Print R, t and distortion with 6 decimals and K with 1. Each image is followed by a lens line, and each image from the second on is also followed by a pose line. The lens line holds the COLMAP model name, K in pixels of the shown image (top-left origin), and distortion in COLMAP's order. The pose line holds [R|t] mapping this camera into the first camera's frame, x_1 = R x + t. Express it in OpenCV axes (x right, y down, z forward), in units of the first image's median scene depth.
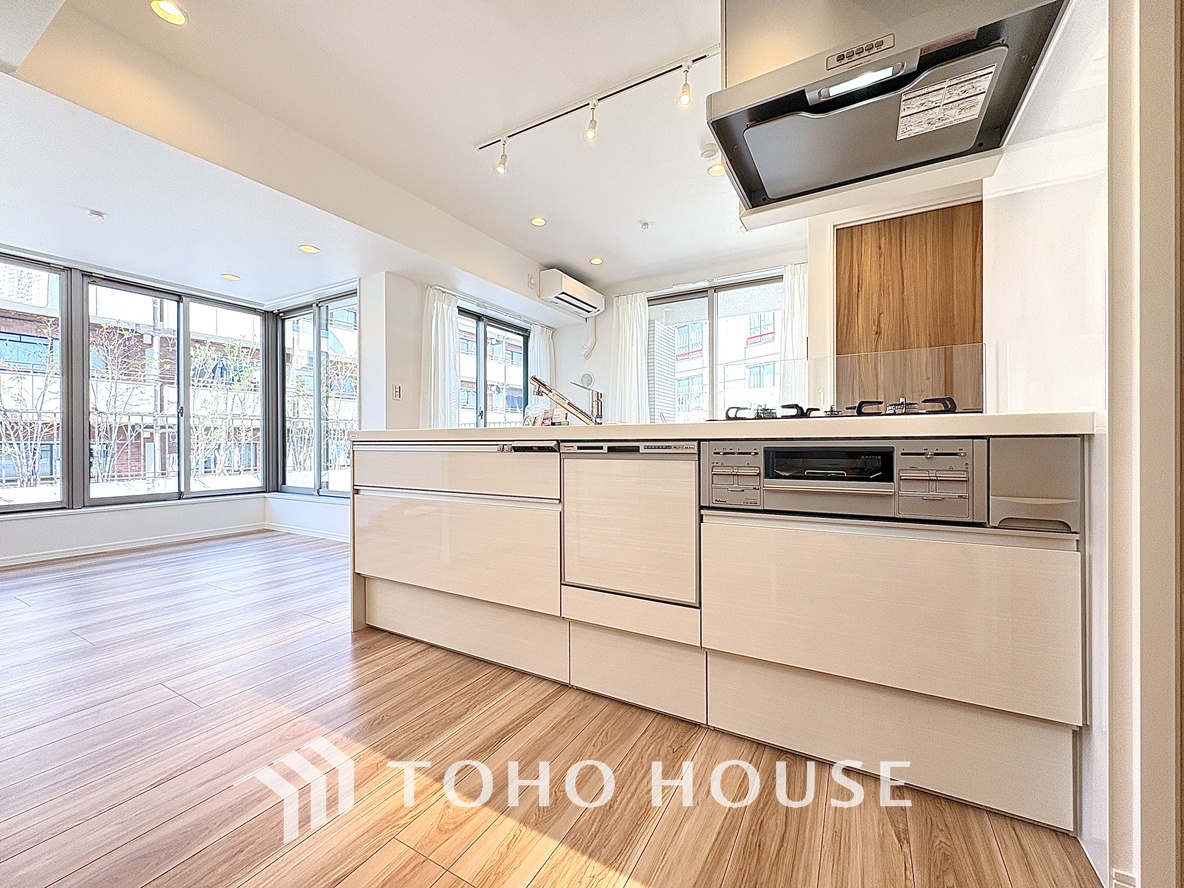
lens RADIAL K [[473.7, 0, 593.5], [0, 473.7, 444.8], [0, 0, 1]] dist [0.000265, 0.000208]
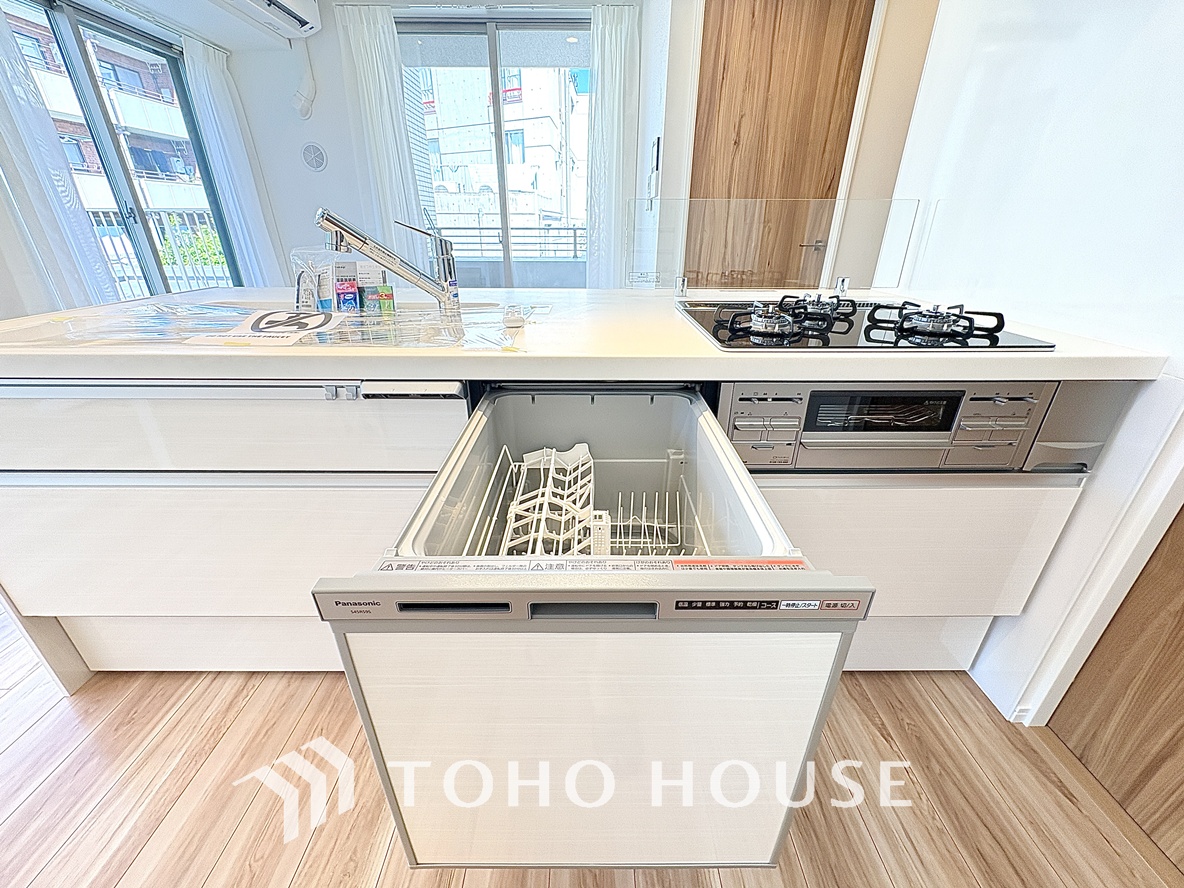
lens RADIAL K [[475.6, 0, 595.4], [0, 475.6, 445.7], [0, 0, 1]] dist [-0.002329, -0.000262]
pose [[0.865720, -0.204521, 0.456836, -0.189921], [-0.006310, 0.908176, 0.418540, -0.156720], [-0.500488, -0.365221, 0.784936, 0.416059]]
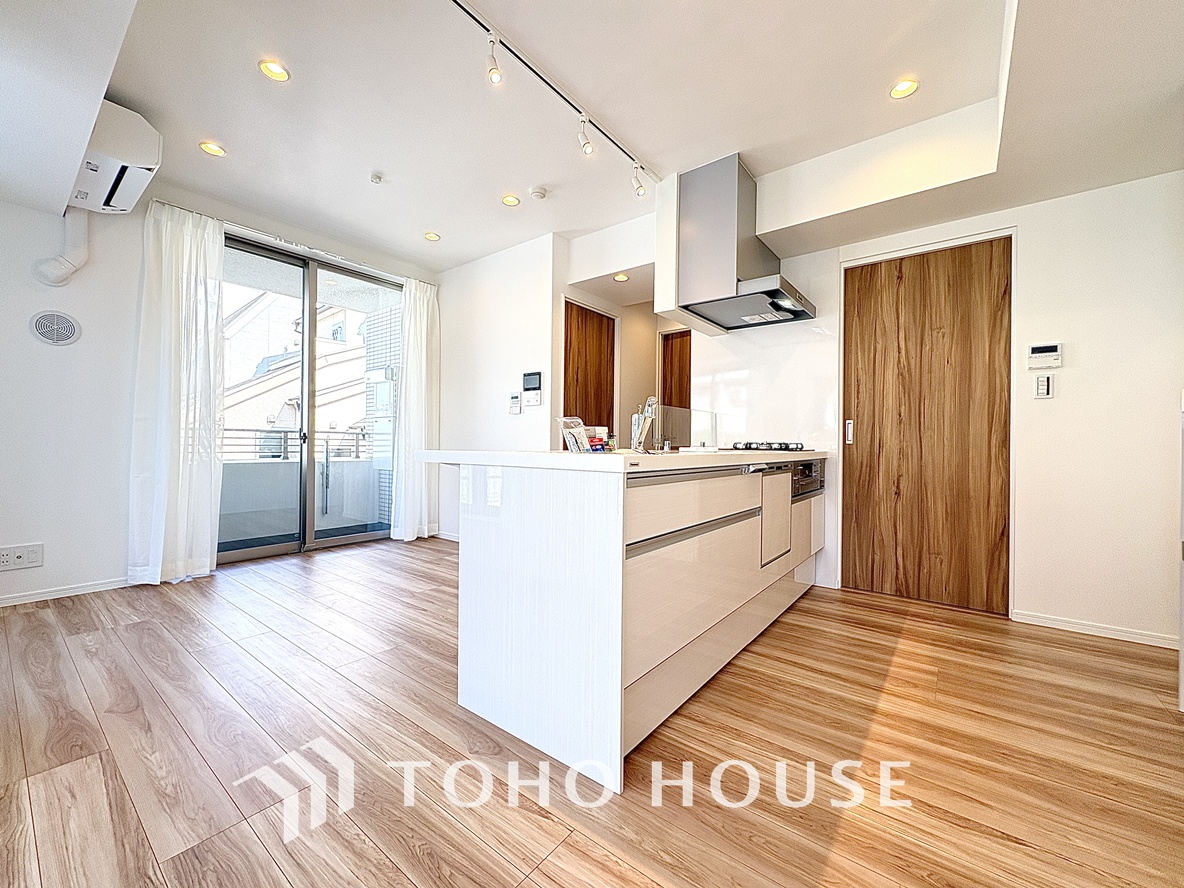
lens RADIAL K [[473.8, 0, 592.0], [0, 473.8, 444.0], [0, 0, 1]] dist [0.000165, 0.000055]
pose [[0.141938, 0.007630, 0.989846, -1.369304], [-0.008069, 0.999946, -0.006551, -0.049525], [-0.989843, -0.007057, 0.141992, 1.179777]]
